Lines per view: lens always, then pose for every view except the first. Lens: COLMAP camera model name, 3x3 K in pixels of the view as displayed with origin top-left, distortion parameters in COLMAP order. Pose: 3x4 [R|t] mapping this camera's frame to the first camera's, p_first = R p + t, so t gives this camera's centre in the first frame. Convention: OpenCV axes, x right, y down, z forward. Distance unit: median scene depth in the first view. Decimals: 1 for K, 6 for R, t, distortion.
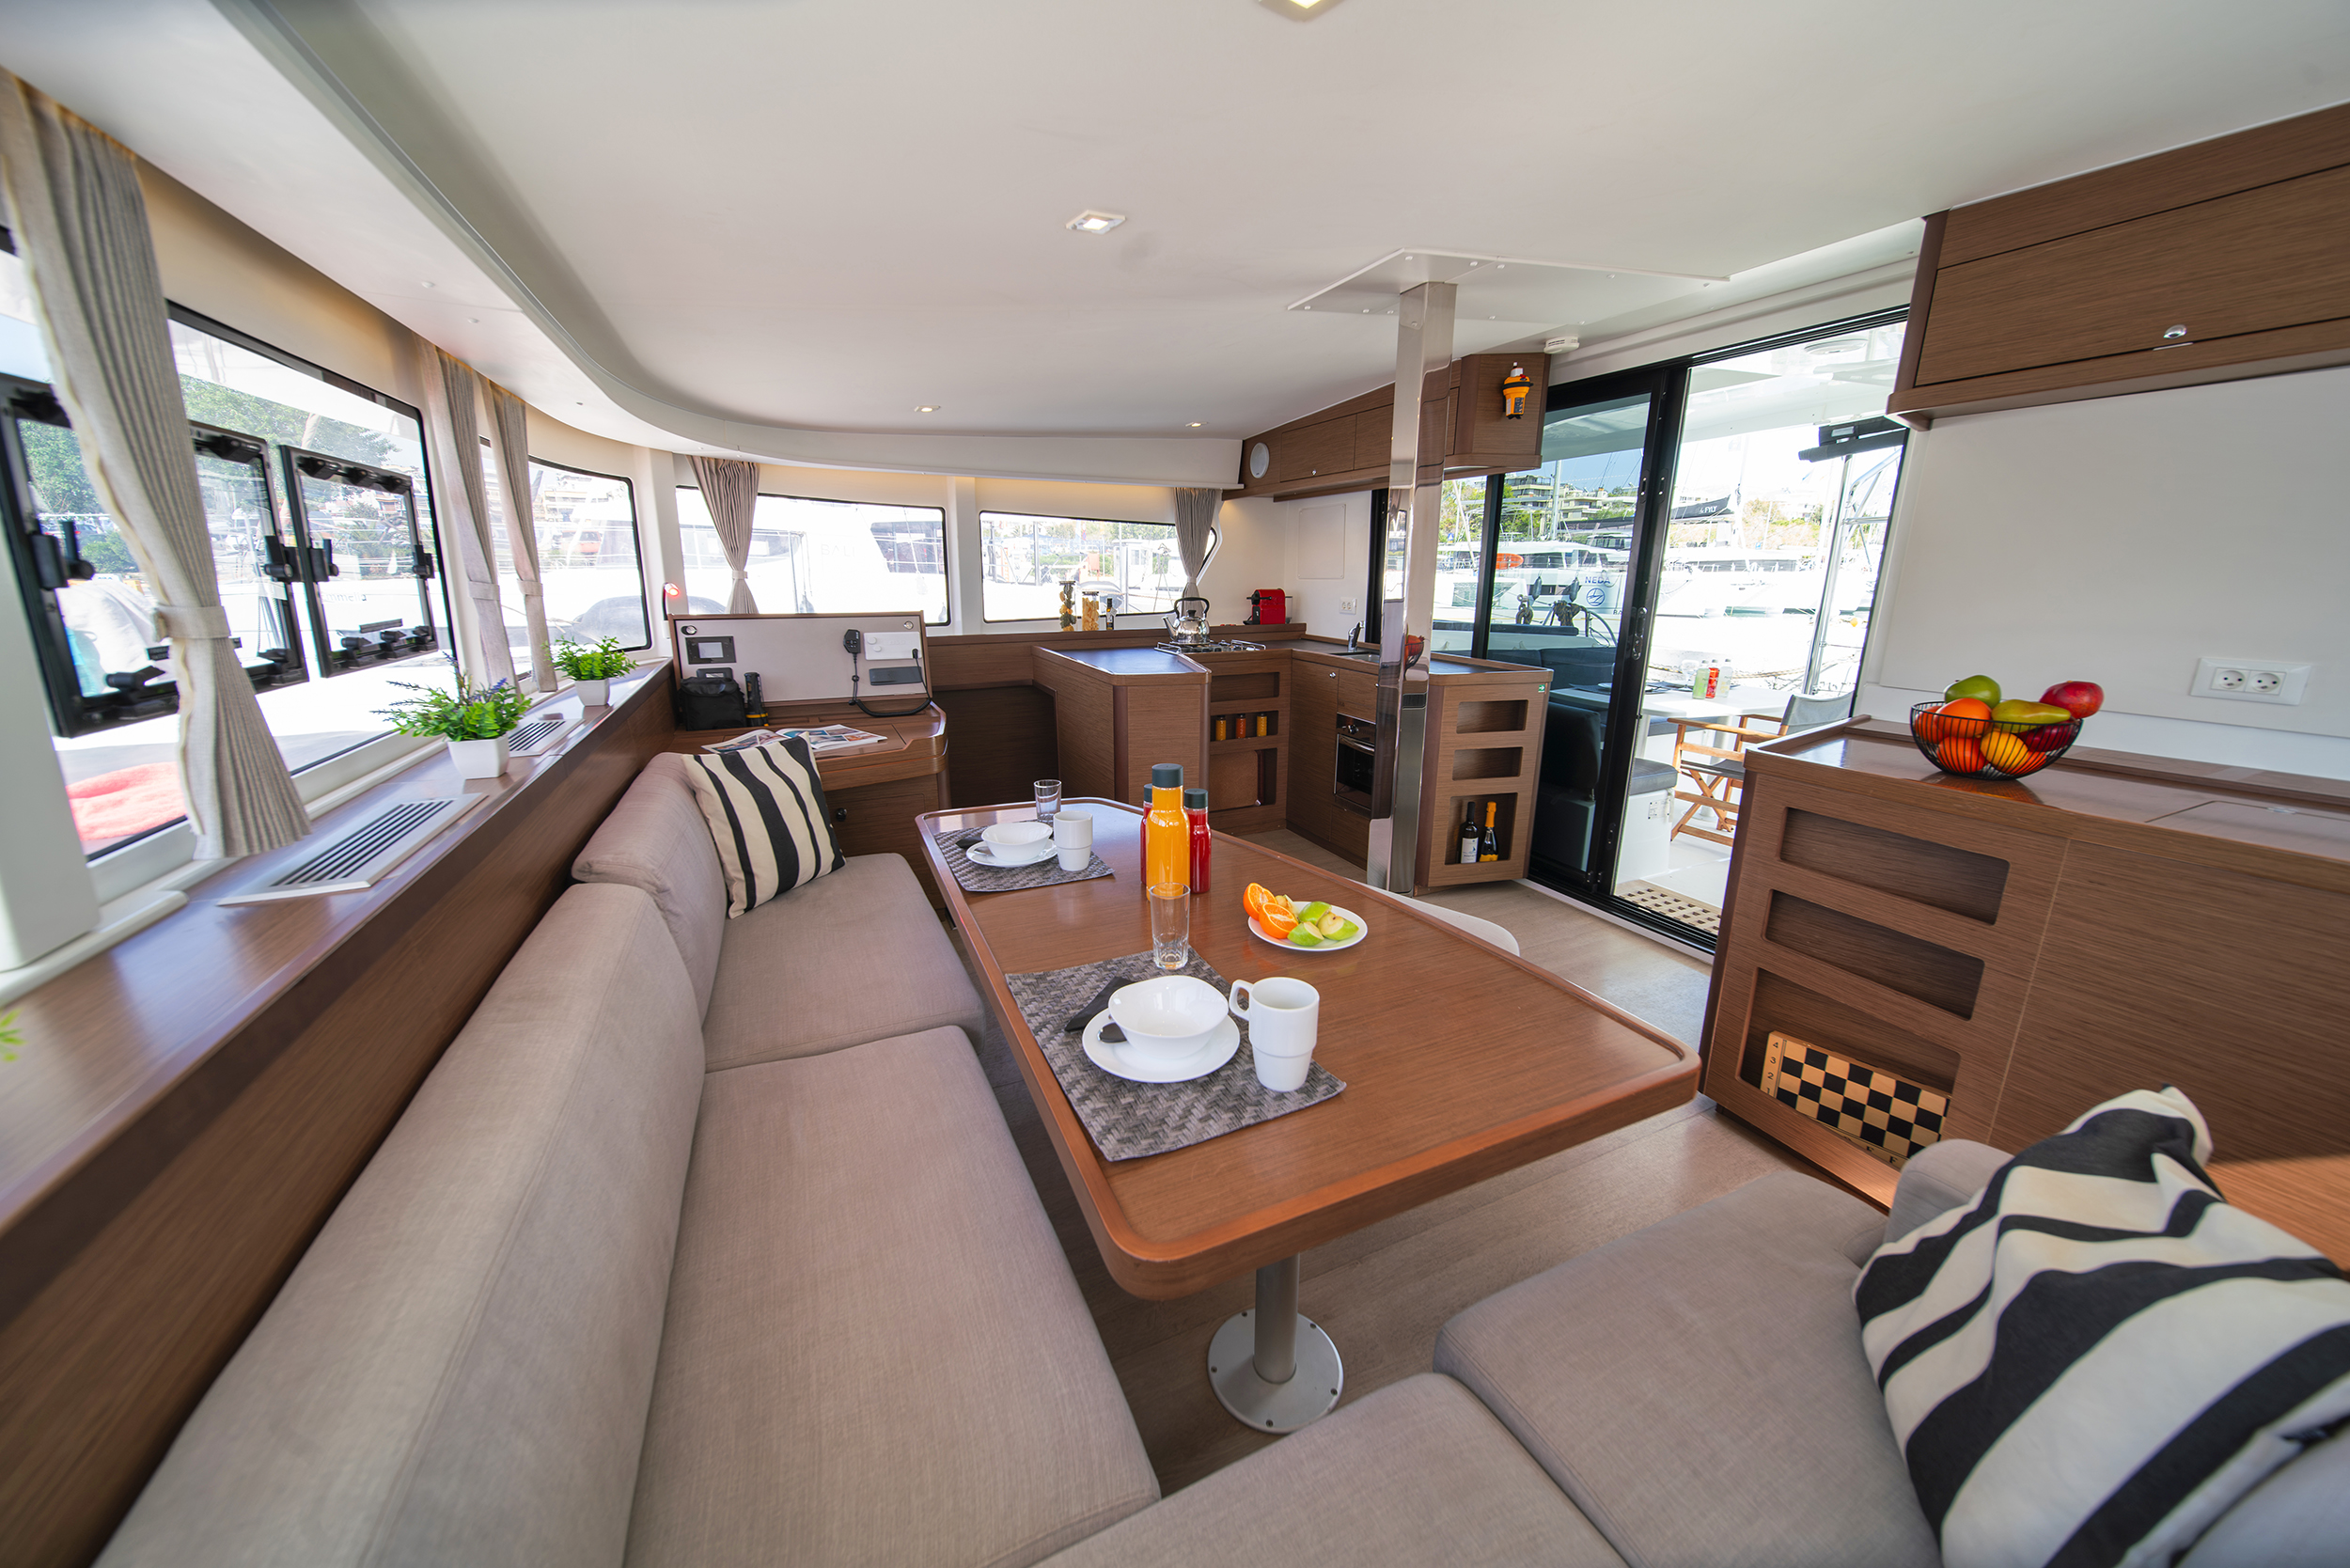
lens RADIAL K [[811.7, 0, 1187.5], [0, 811.7, 781.1], [0, 0, 1]] dist [-0.007743, -0.000147]
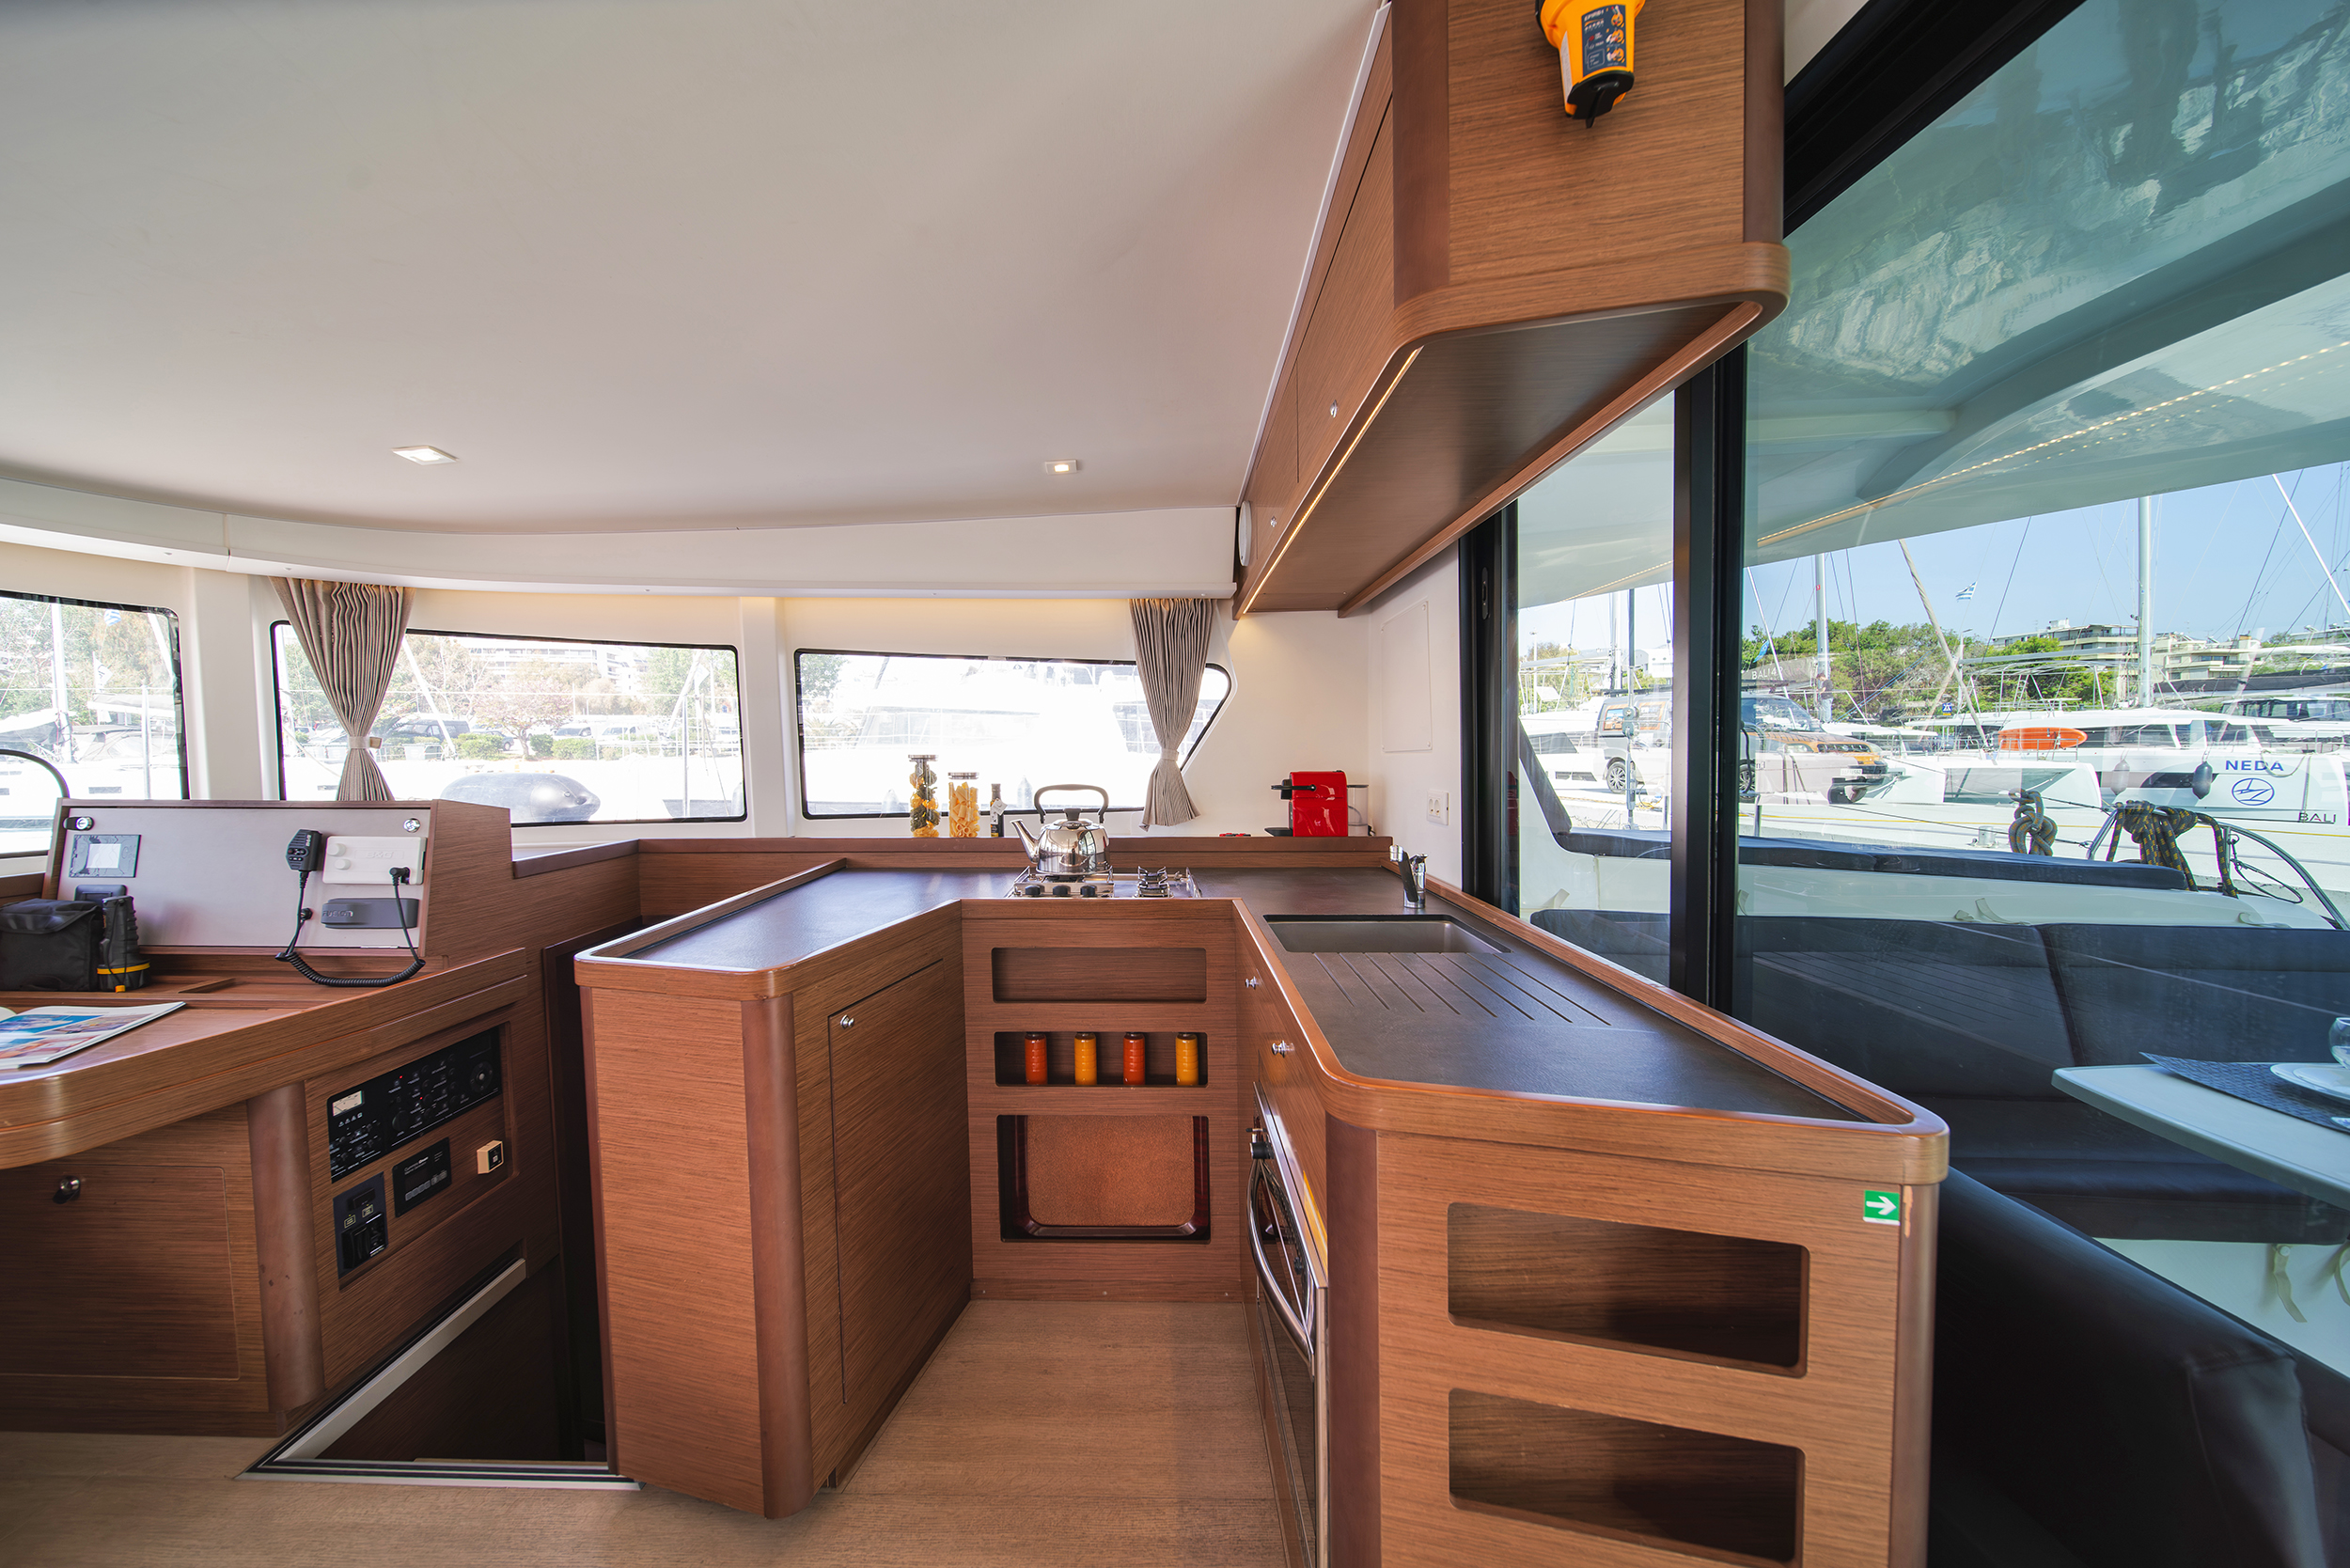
lens RADIAL K [[827.6, 0, 1137.7], [0, 827.6, 802.4], [0, 0, 1]] dist [-0.008570, -0.000156]
pose [[0.885417, 0.022816, -0.464237, 0.271569], [-0.113609, 0.979122, -0.168560, -0.123295], [0.450699, 0.201987, 0.869524, 0.530026]]
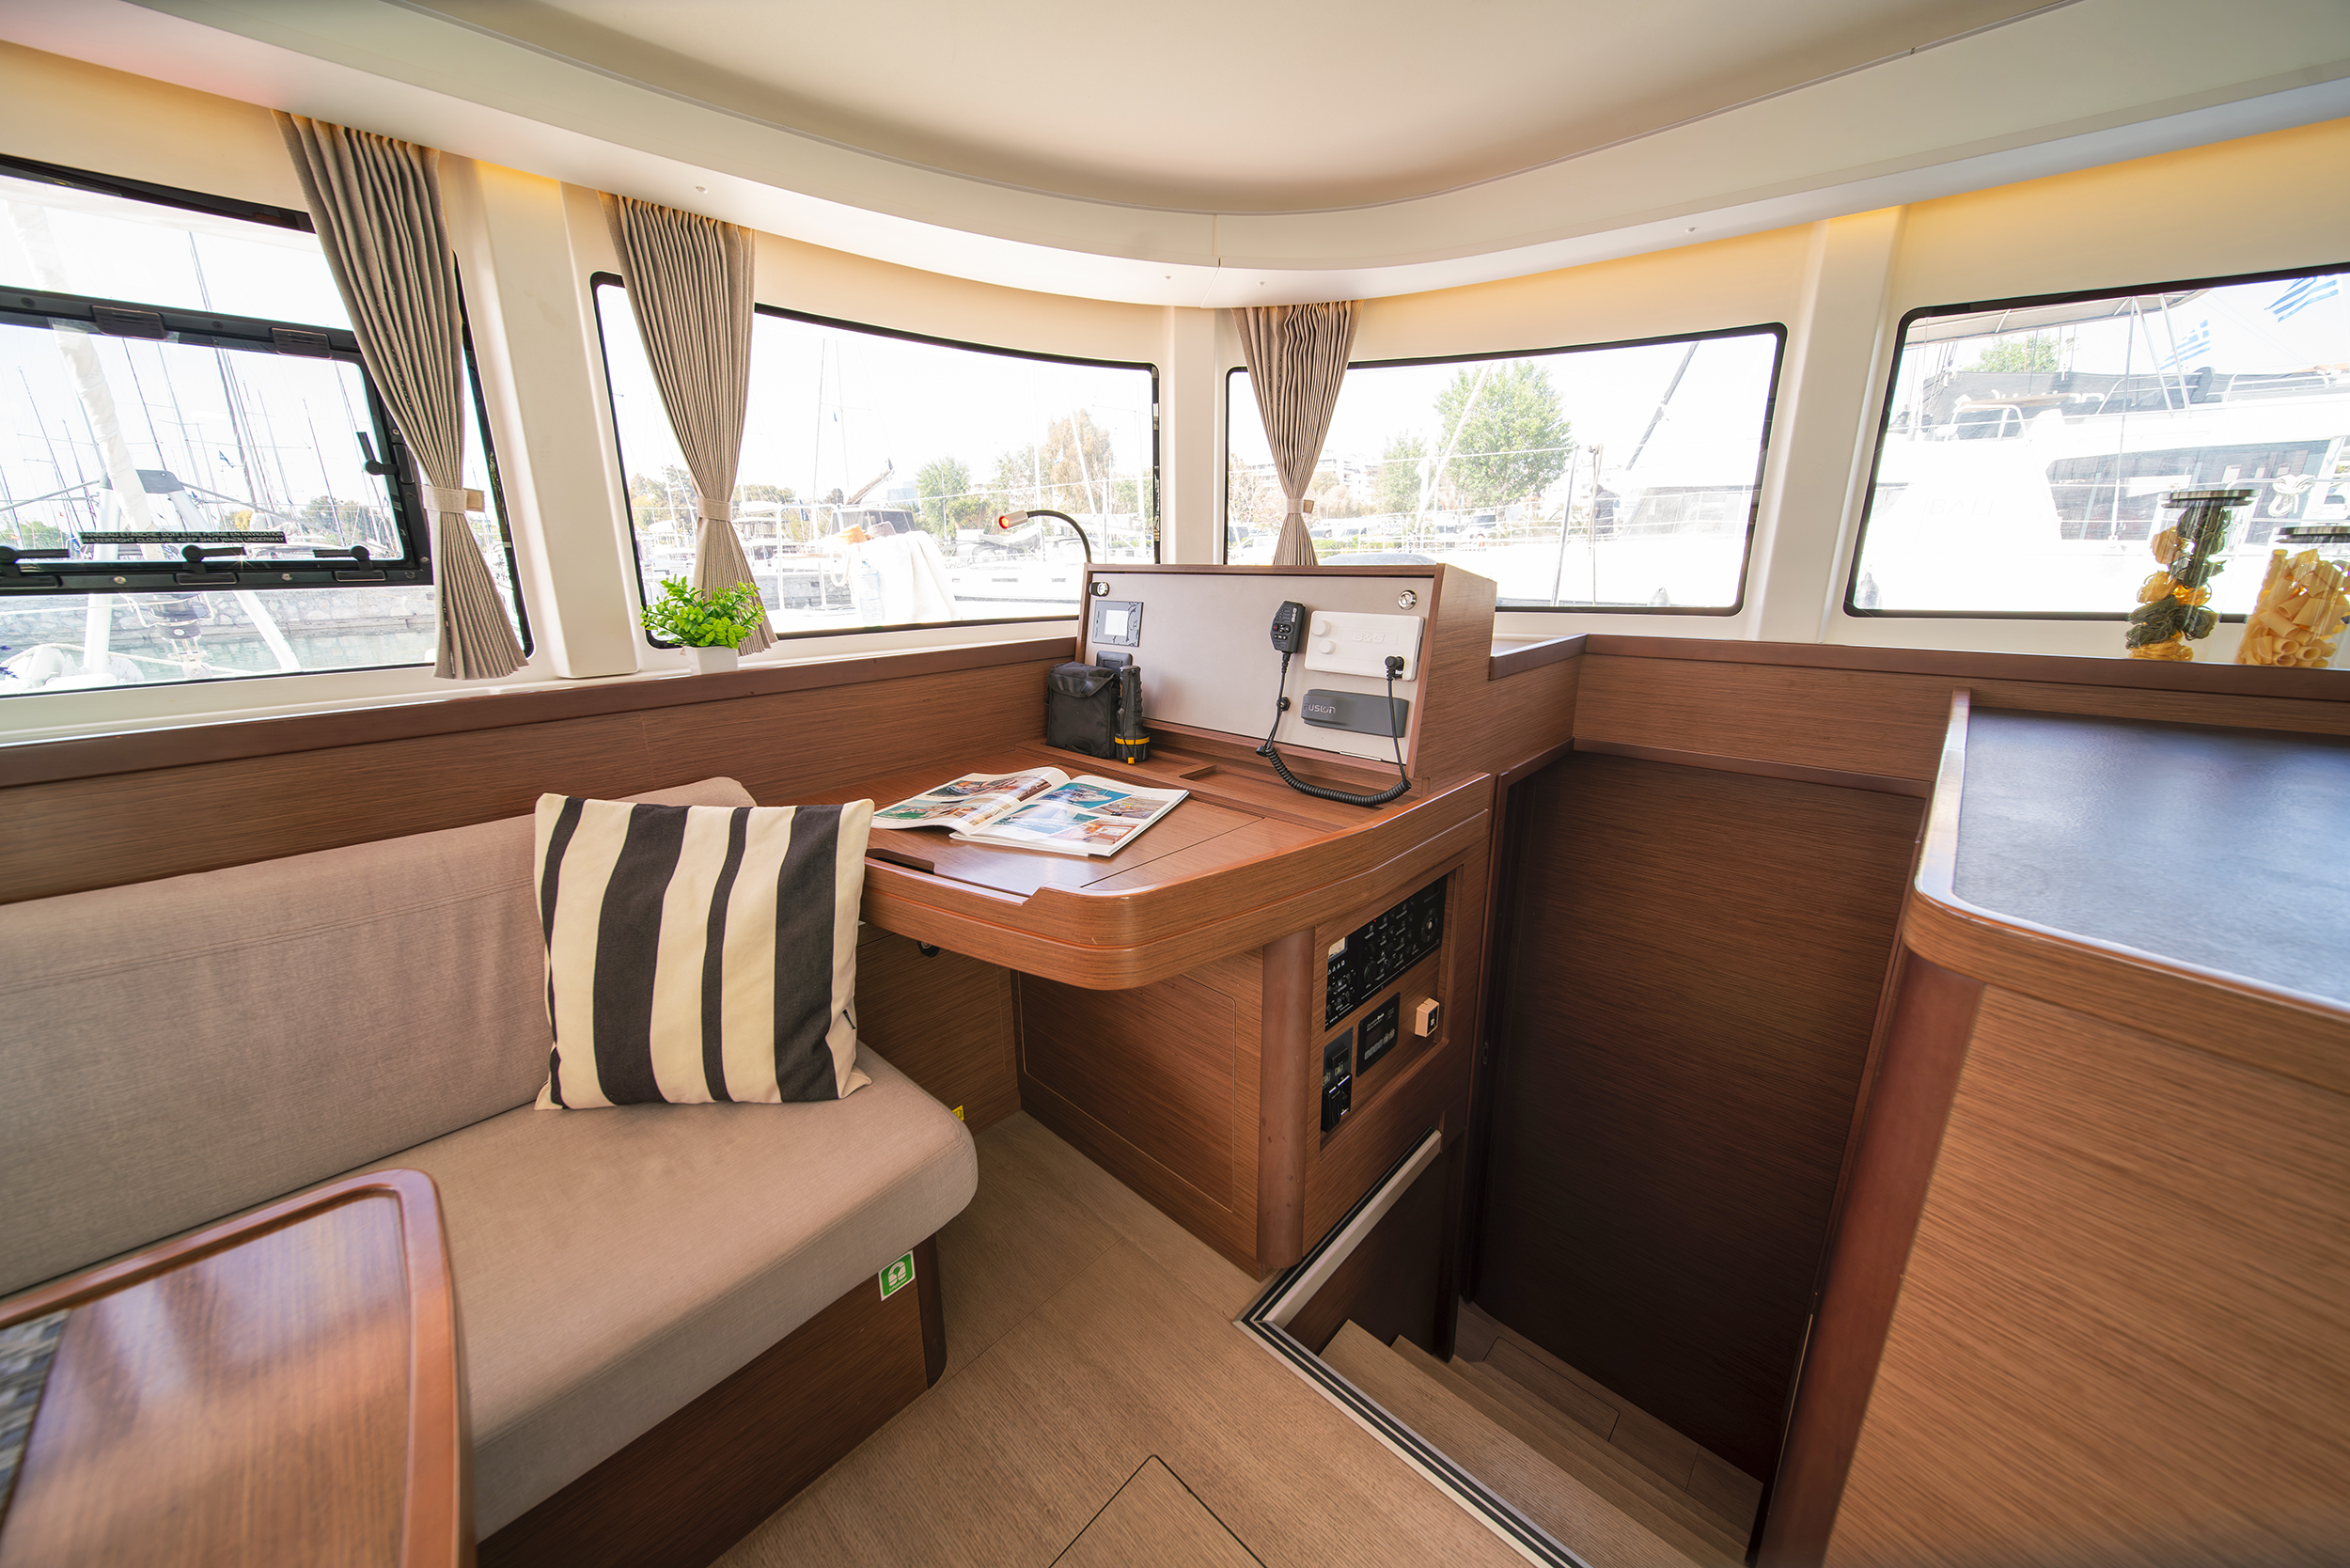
lens RADIAL K [[811.7, 0, 1187.5], [0, 811.7, 781.1], [0, 0, 1]] dist [-0.007743, -0.000147]
pose [[0.338597, 0.242313, -0.909196, 0.015972], [-0.226222, 0.958893, 0.171310, -0.108517], [0.913332, 0.147675, 0.379495, 0.548776]]
